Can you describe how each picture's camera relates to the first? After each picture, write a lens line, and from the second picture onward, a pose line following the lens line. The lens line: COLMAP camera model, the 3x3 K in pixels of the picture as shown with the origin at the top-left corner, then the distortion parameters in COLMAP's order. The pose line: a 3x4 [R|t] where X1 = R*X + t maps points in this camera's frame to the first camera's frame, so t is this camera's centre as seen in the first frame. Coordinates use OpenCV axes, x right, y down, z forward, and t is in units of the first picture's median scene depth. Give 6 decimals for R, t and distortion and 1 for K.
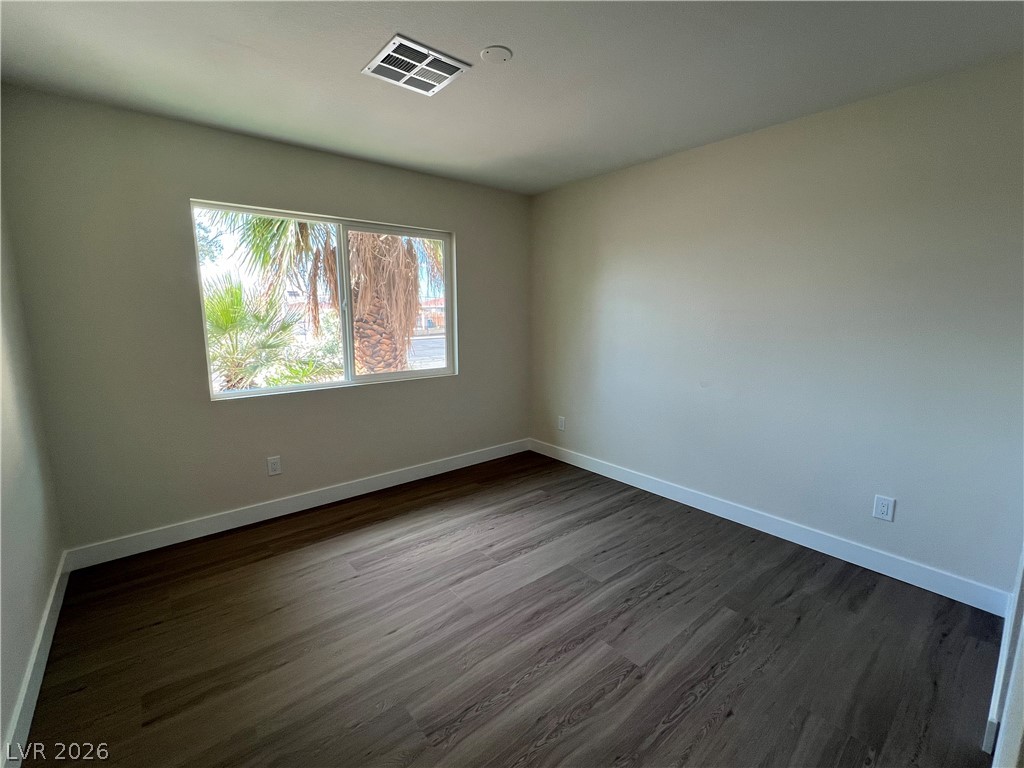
lens RADIAL K [[449.9, 0, 512.9], [0, 449.9, 381.4], [0, 0, 1]] dist [-0.001566, 0.000623]
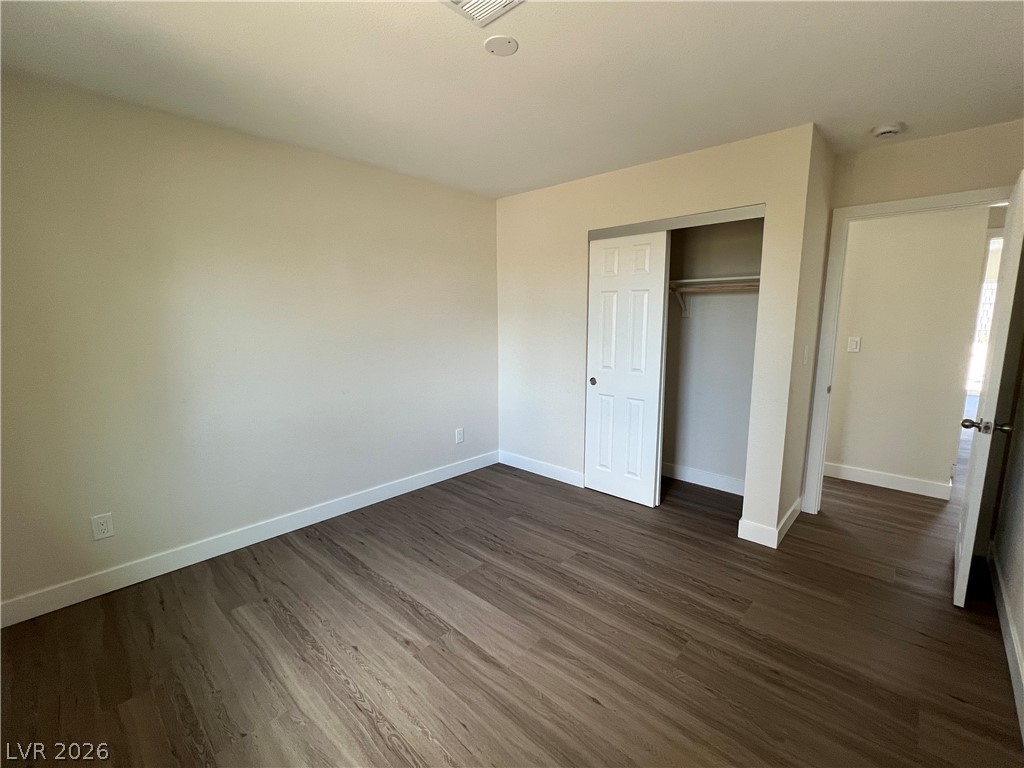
lens RADIAL K [[449.9, 0, 512.9], [0, 449.9, 381.4], [0, 0, 1]] dist [-0.001566, 0.000623]
pose [[-0.125286, -0.143703, 0.981658, -0.849451], [0.153814, 0.974677, 0.162312, -0.164733], [-0.980125, 0.171328, -0.100010, 0.969293]]
